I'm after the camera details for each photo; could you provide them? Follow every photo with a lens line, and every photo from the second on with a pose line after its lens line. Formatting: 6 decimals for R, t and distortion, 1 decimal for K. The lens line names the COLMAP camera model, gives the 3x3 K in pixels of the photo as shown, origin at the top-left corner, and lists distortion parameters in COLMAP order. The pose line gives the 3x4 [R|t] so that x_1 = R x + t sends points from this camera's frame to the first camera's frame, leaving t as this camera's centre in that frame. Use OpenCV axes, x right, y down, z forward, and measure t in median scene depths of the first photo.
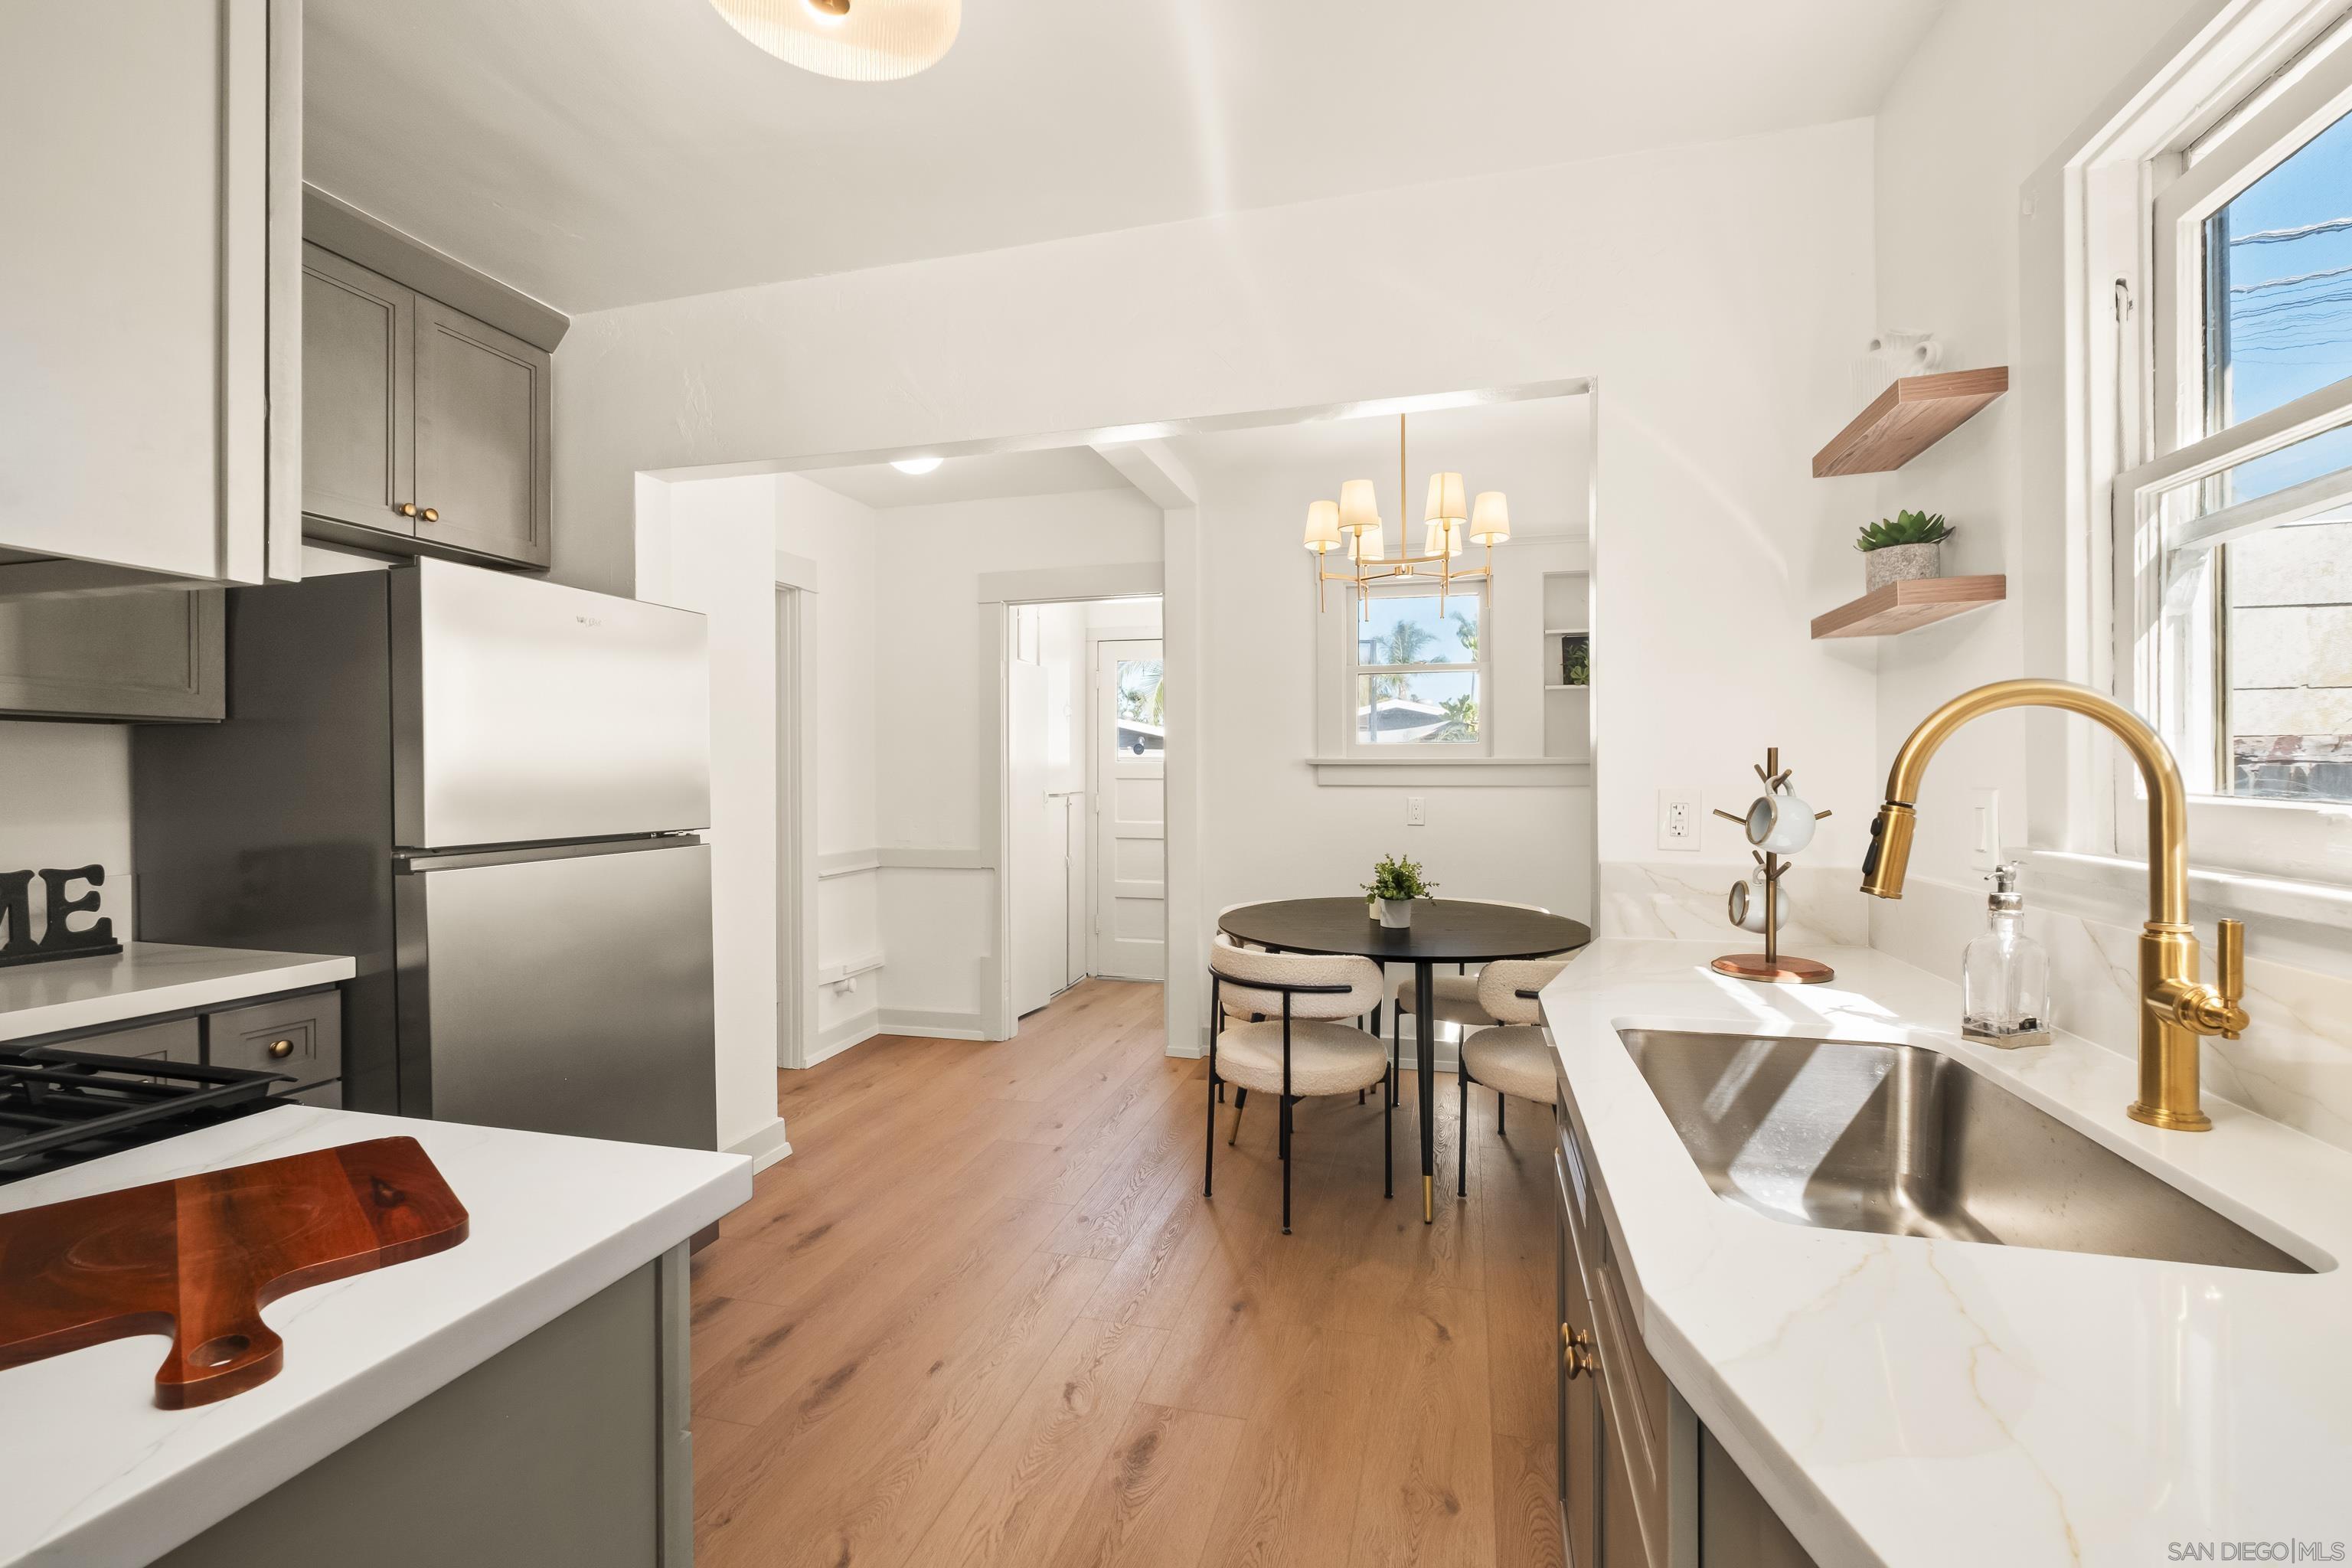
lens RADIAL K [[1030.0, 0, 1171.7], [0, 1030.0, 765.3], [0, 0, 1]] dist [-0.007501, 0.001820]
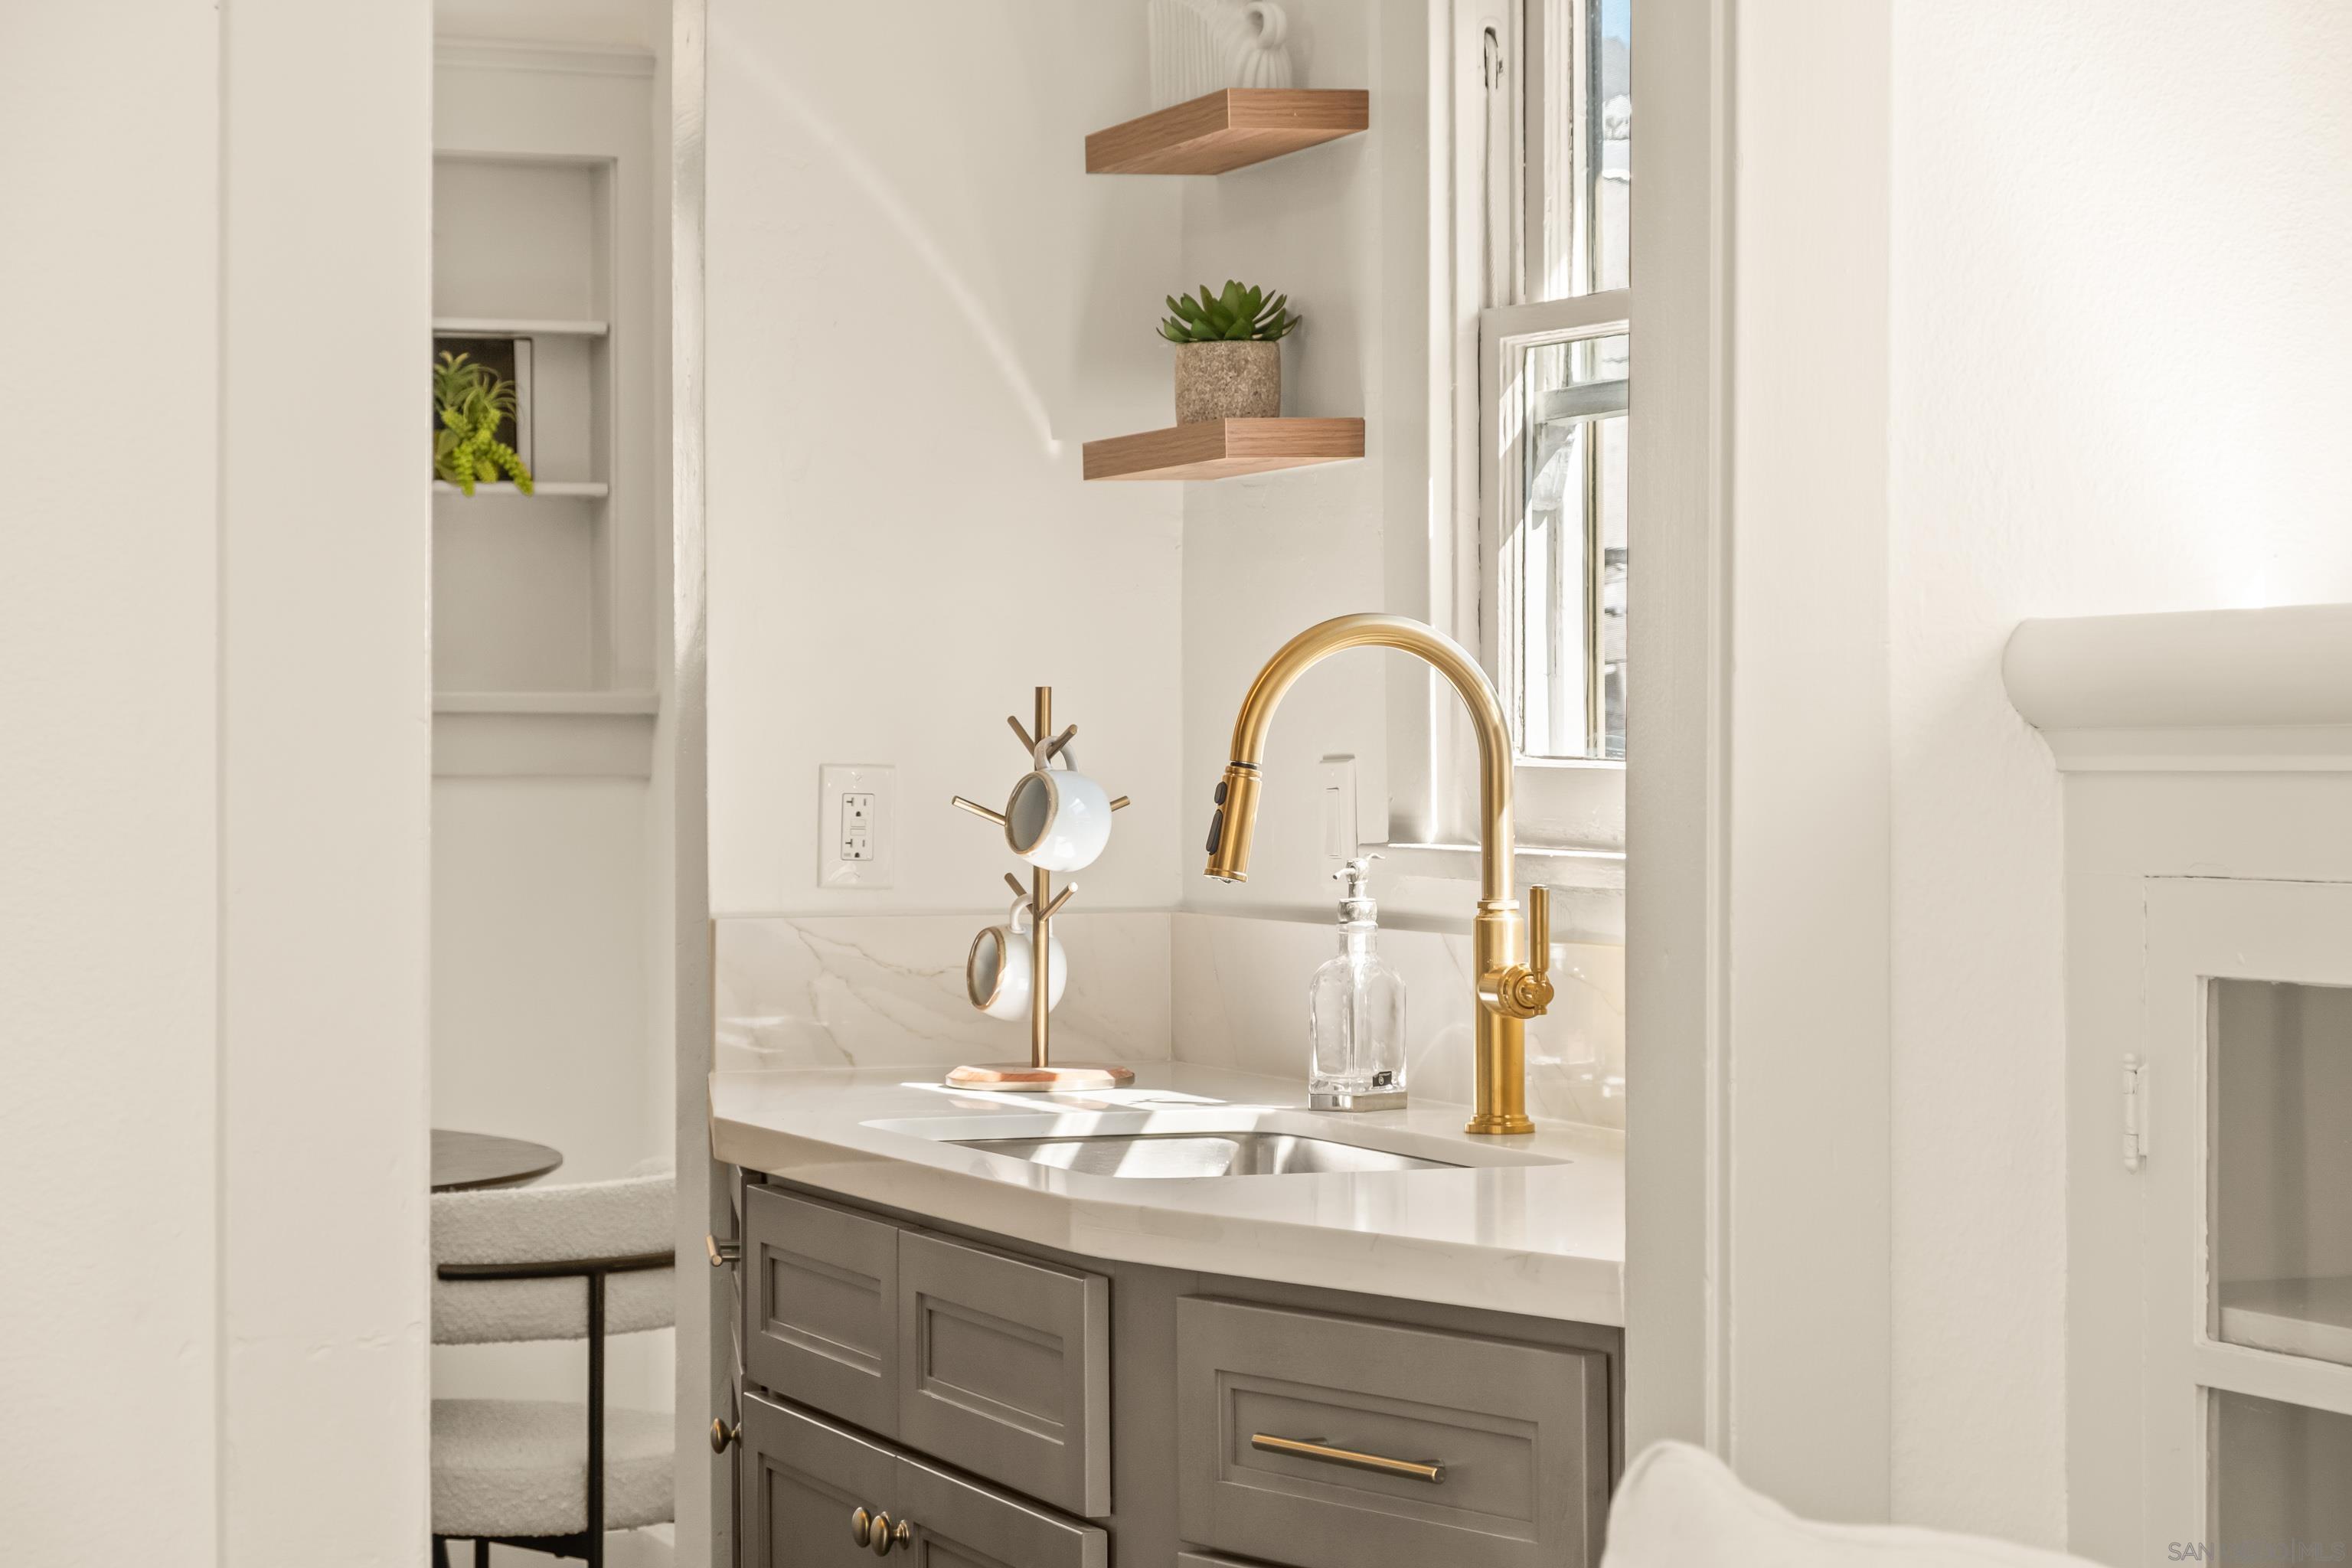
lens RADIAL K [[5176.9, 0, 1175.6], [0, 5176.9, 785.1], [0, 0, 1]] dist [-0.041810, 0.000000]
pose [[0.809468, -0.006453, 0.587129, -1.361410], [-0.000176, 0.999937, 0.011232, 0.005900], [-0.587164, -0.009195, 0.809415, -1.785174]]
